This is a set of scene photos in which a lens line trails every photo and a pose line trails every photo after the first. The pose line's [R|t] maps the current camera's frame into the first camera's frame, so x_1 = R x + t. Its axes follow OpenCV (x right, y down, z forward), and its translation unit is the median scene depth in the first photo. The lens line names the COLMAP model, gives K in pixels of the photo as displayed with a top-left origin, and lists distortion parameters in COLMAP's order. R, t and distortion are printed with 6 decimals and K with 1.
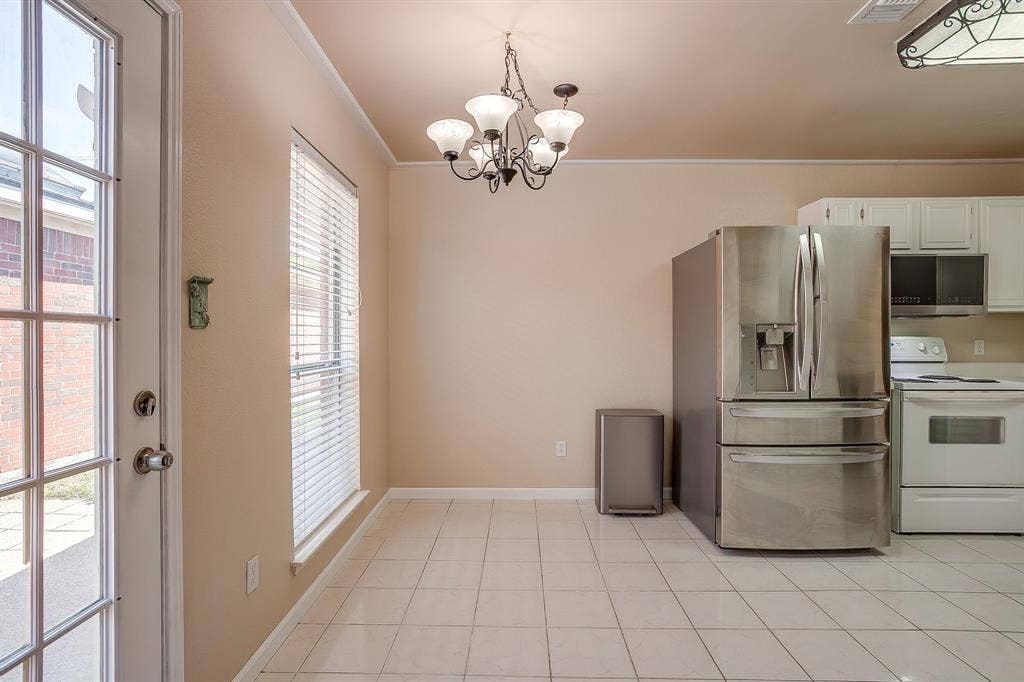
lens RADIAL K [[493.6, 0, 526.4], [0, 493.6, 337.4], [0, 0, 1]] dist [-0.035436, 0.012638]
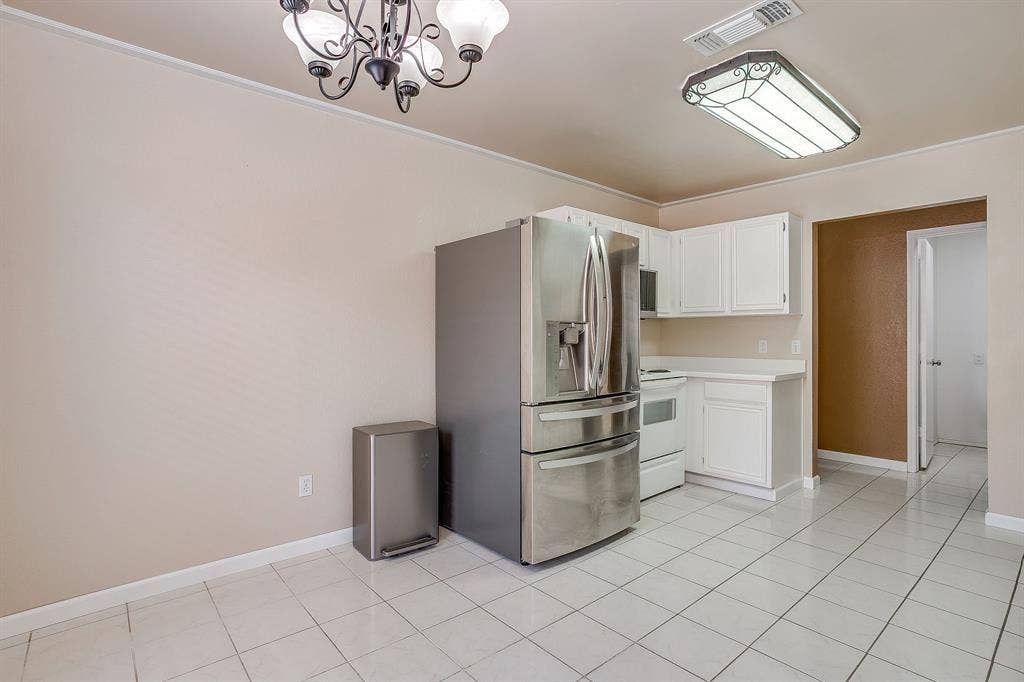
lens RADIAL K [[493.6, 0, 508.5], [0, 493.6, 335.3], [0, 0, 1]] dist [-0.035436, 0.012638]
pose [[0.759416, 0.003889, 0.650594, -0.215454], [-0.004757, 0.999989, -0.000425, -0.001443], [-0.650588, -0.002772, 0.759426, 0.299603]]
